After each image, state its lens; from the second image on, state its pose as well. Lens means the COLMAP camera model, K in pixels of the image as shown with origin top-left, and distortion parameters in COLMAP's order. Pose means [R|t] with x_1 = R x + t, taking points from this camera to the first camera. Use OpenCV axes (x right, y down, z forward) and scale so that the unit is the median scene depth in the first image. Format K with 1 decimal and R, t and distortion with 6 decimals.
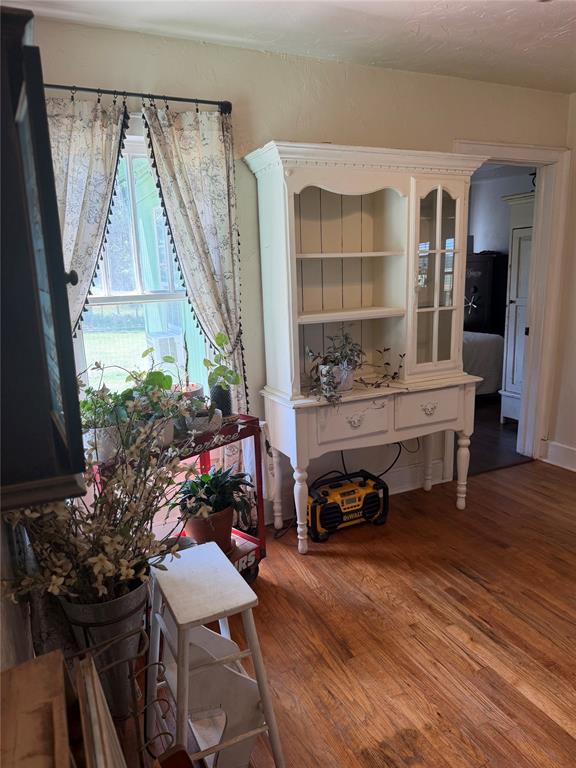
lens RADIAL K [[534.1, 0, 288.0], [0, 534.1, 384.0], [0, 0, 1]] dist [0.106532, -0.134132]
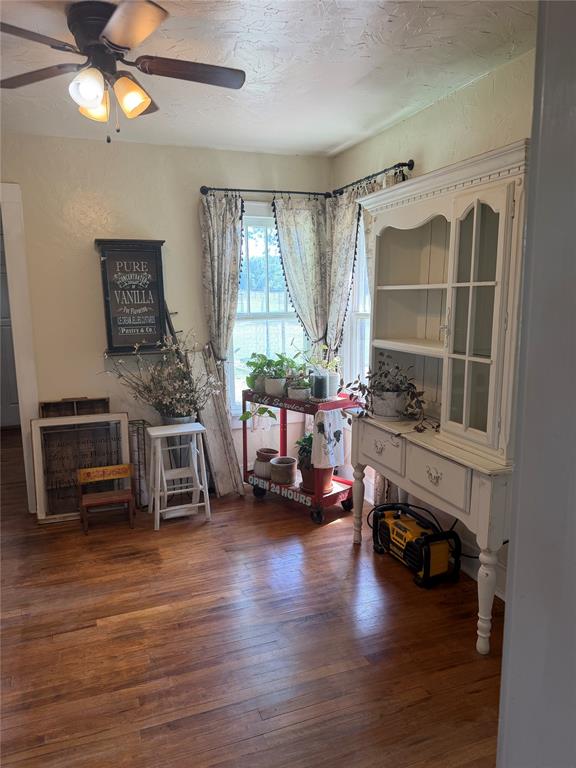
lens RADIAL K [[534.1, 0, 288.0], [0, 534.1, 384.0], [0, 0, 1]] dist [0.106532, -0.134132]
pose [[-0.076344, 0.191387, -0.978541, 1.104641], [-0.203764, 0.957699, 0.203208, -0.217452], [0.976039, 0.214905, -0.034117, 0.823158]]
